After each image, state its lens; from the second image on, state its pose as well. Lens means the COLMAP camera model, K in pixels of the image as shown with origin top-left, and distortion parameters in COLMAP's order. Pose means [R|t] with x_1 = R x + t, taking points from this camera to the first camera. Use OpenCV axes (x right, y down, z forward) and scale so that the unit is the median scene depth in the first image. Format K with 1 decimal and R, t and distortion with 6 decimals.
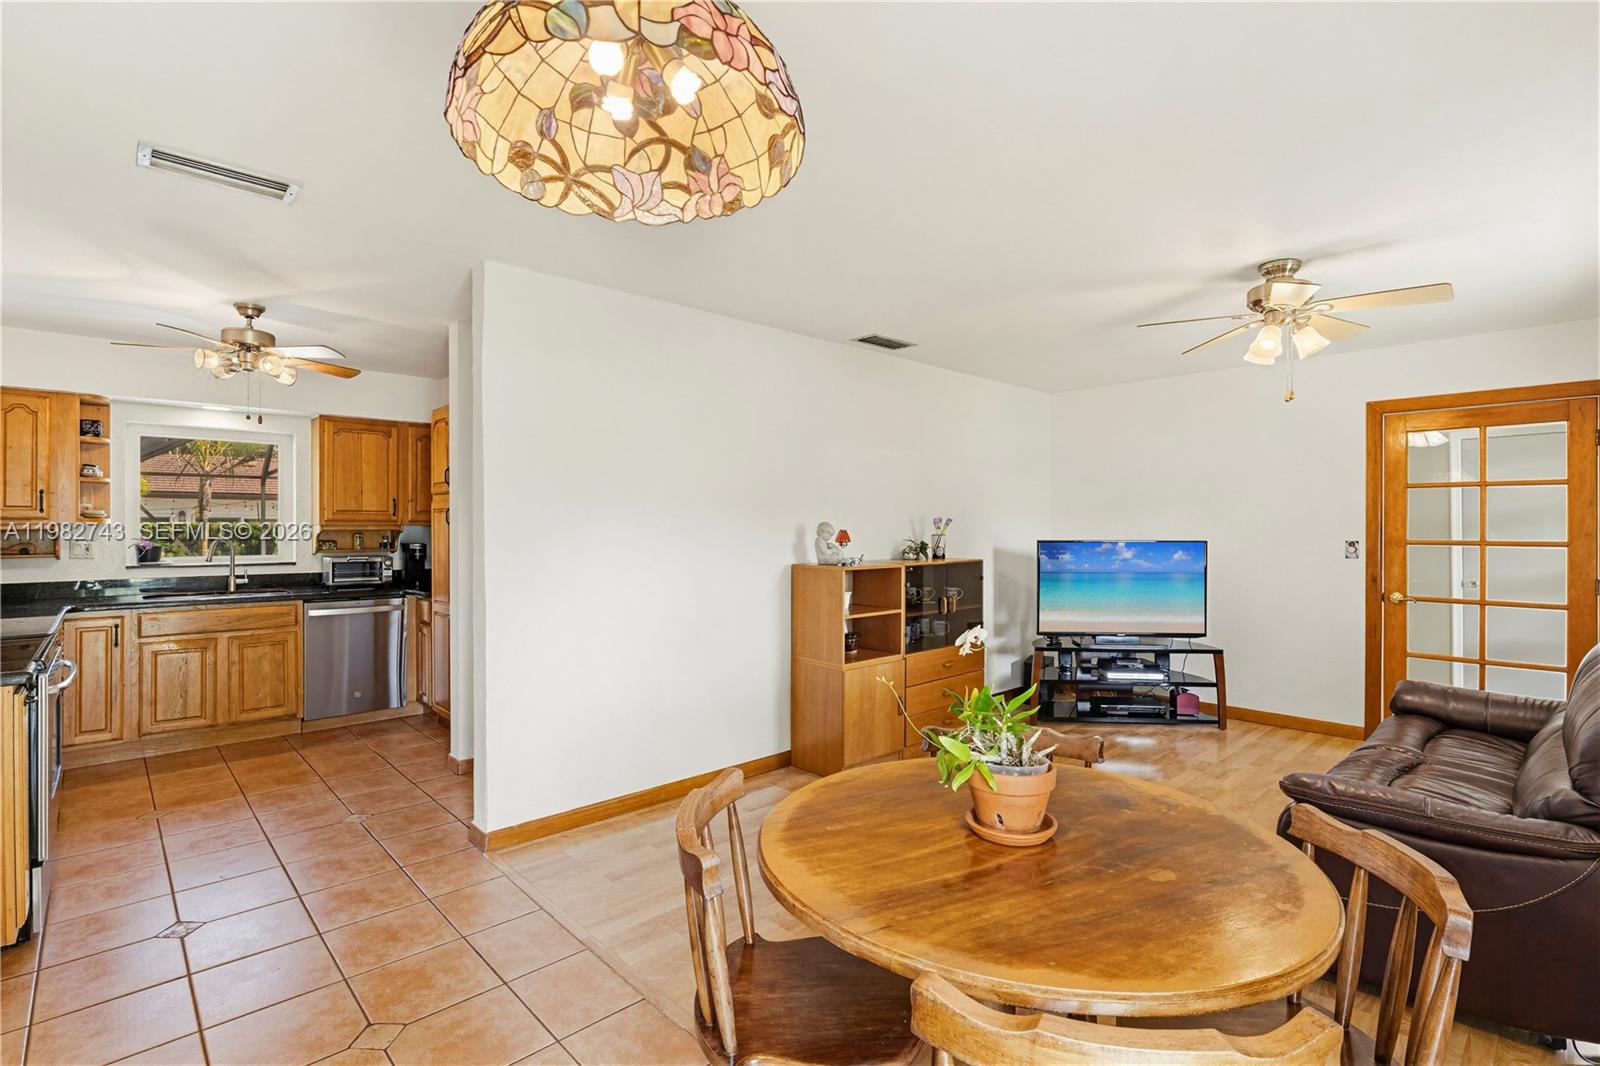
lens RADIAL K [[750.9, 0, 806.8], [0, 750.9, 529.8], [0, 0, 1]] dist [-0.015265, -0.000913]
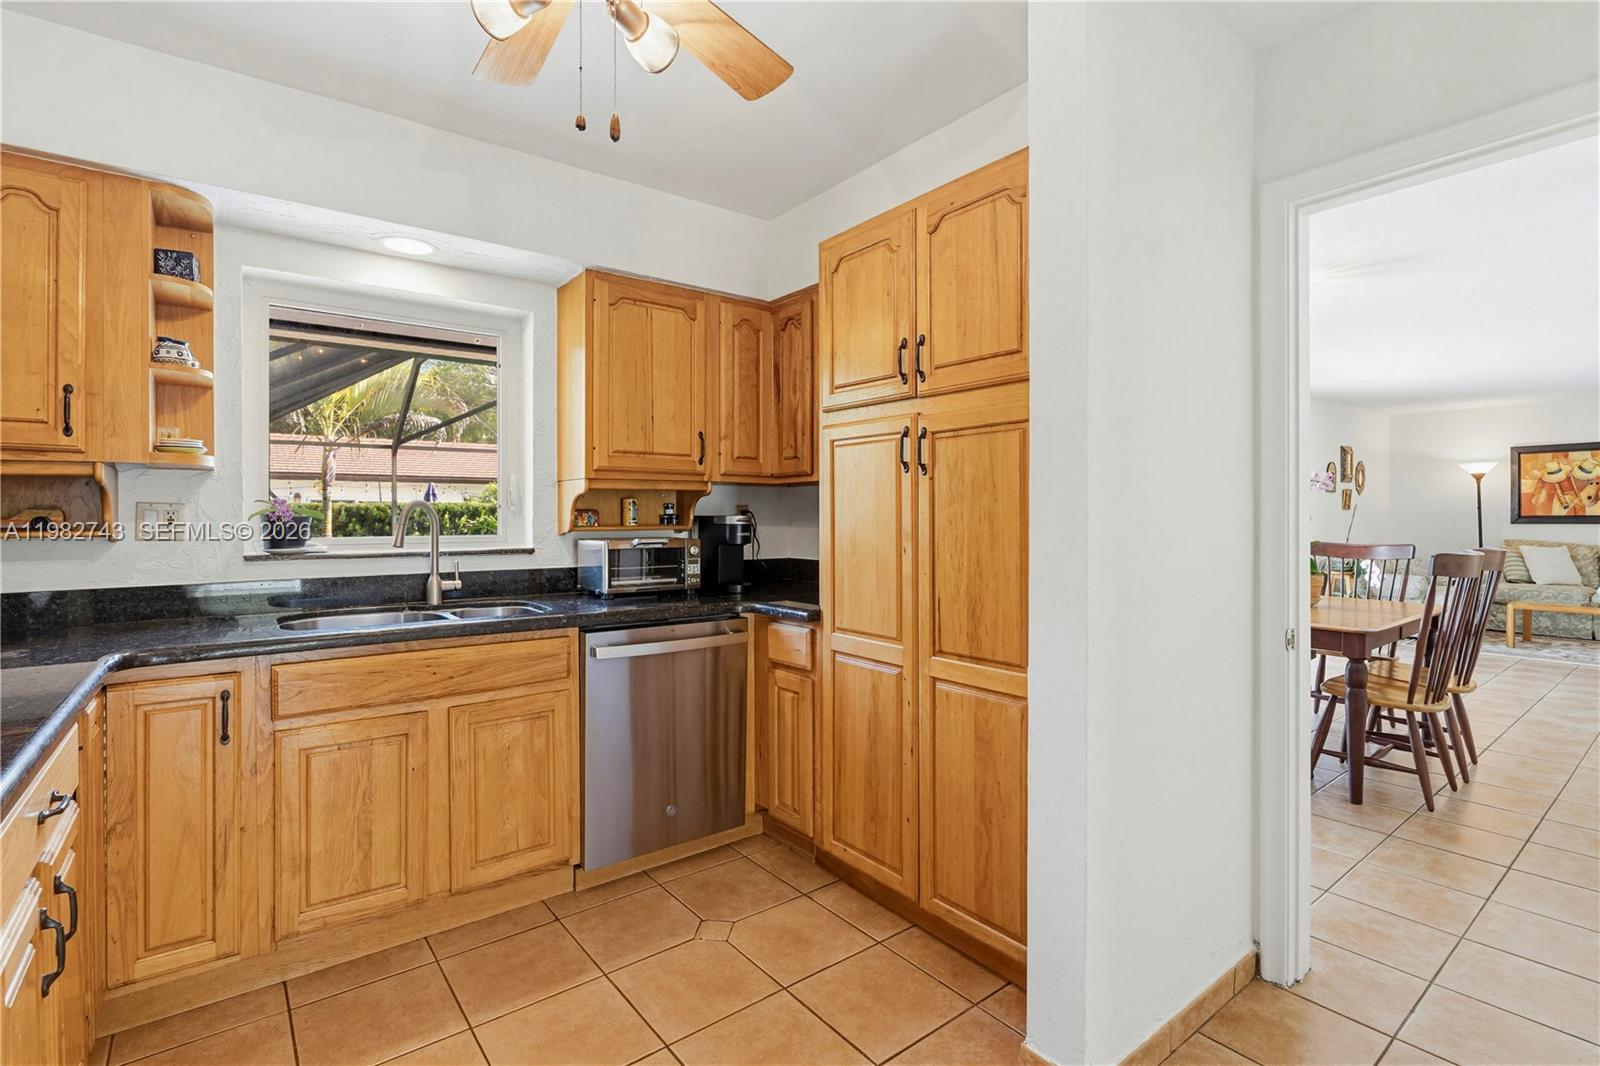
lens RADIAL K [[749.1, 0, 794.6], [0, 749.1, 519.8], [0, 0, 1]] dist [-0.011674, 0.000148]
pose [[0.994631, -0.002176, -0.103465, -0.482865], [0.002300, 0.999997, 0.001072, 0.024278], [0.103463, -0.001305, 0.994632, 0.522913]]
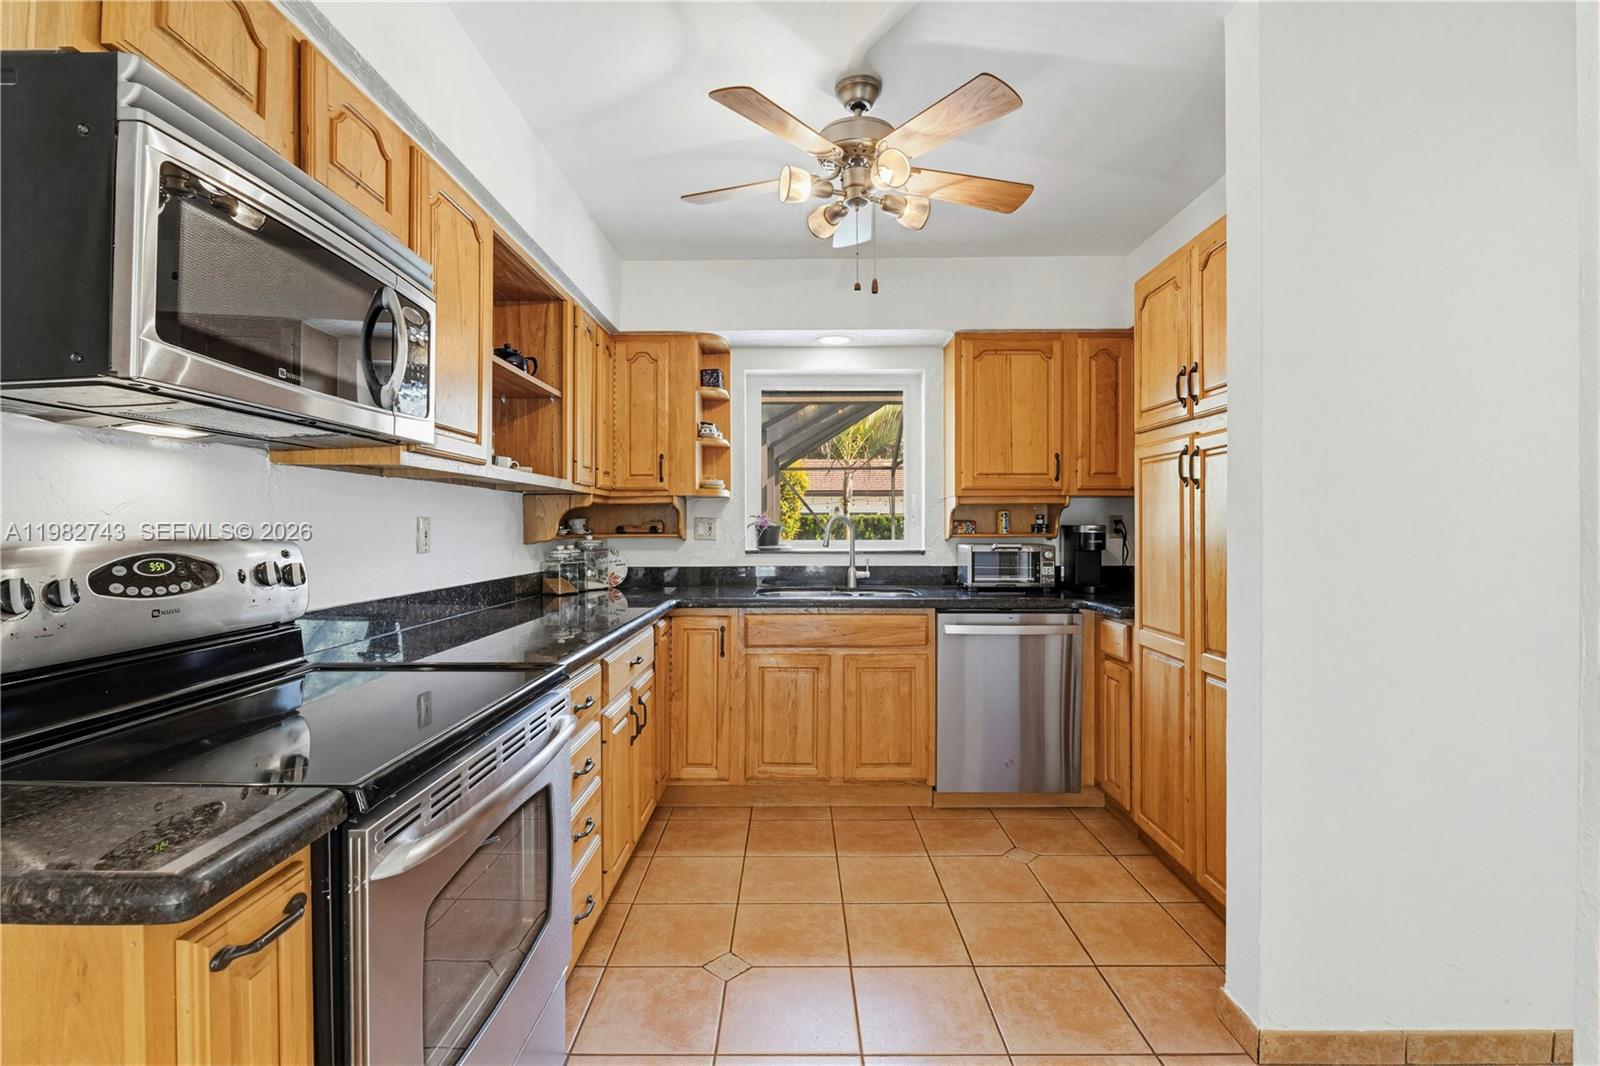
lens RADIAL K [[743.2, 0, 792.2], [0, 743.2, 529.2], [0, 0, 1]] dist [-0.010234, -0.000082]
pose [[0.719521, 0.000865, -0.694470, -0.311531], [-0.000204, 0.999999, 0.001033, 0.024462], [0.694471, -0.000602, 0.719521, 0.440108]]
